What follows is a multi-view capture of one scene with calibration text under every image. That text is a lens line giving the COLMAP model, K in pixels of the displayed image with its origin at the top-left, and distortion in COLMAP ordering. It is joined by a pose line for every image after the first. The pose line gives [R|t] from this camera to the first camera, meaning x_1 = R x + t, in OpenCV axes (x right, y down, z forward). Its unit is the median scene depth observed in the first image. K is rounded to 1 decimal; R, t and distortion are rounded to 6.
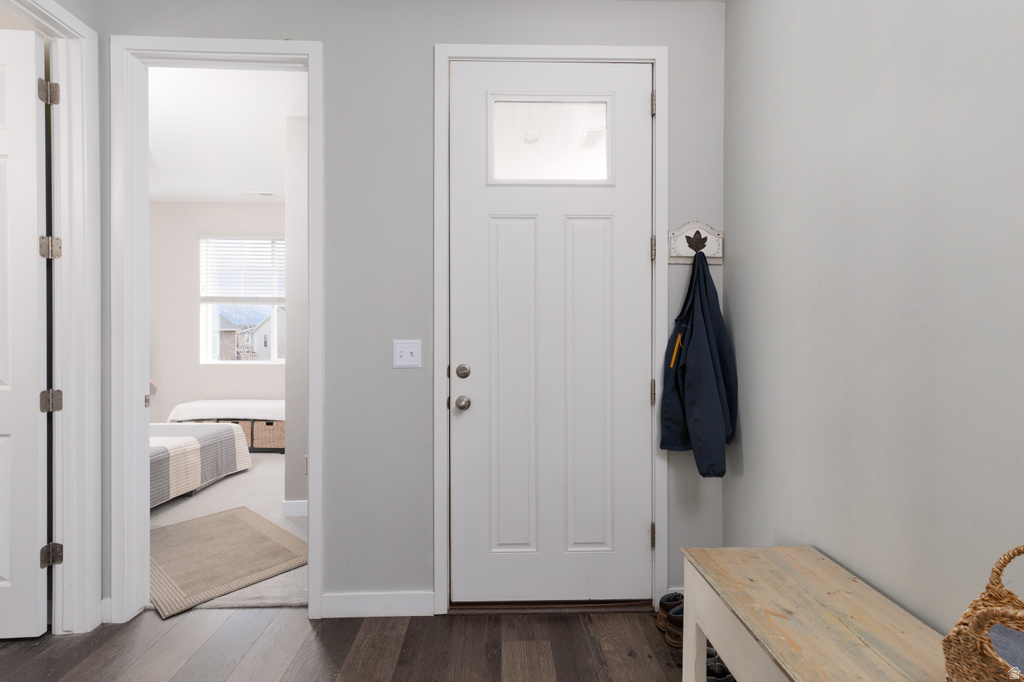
lens RADIAL K [[479.4, 0, 512.0], [0, 479.4, 341.0], [0, 0, 1]] dist [0.000474, -0.000101]
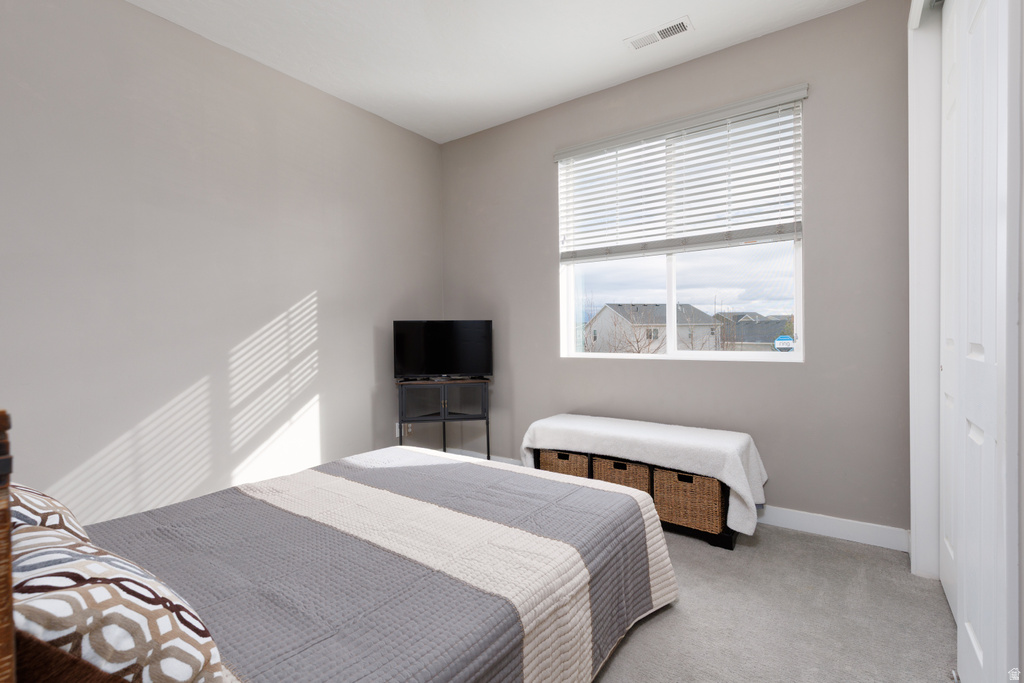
lens RADIAL K [[464.5, 0, 516.1], [0, 464.5, 336.2], [0, 0, 1]] dist [0.010711, -0.000184]
pose [[0.804761, -0.013658, -0.593441, -0.356896], [0.013336, 0.999899, -0.004927, 0.023283], [0.593448, -0.003949, 0.804862, 0.503097]]
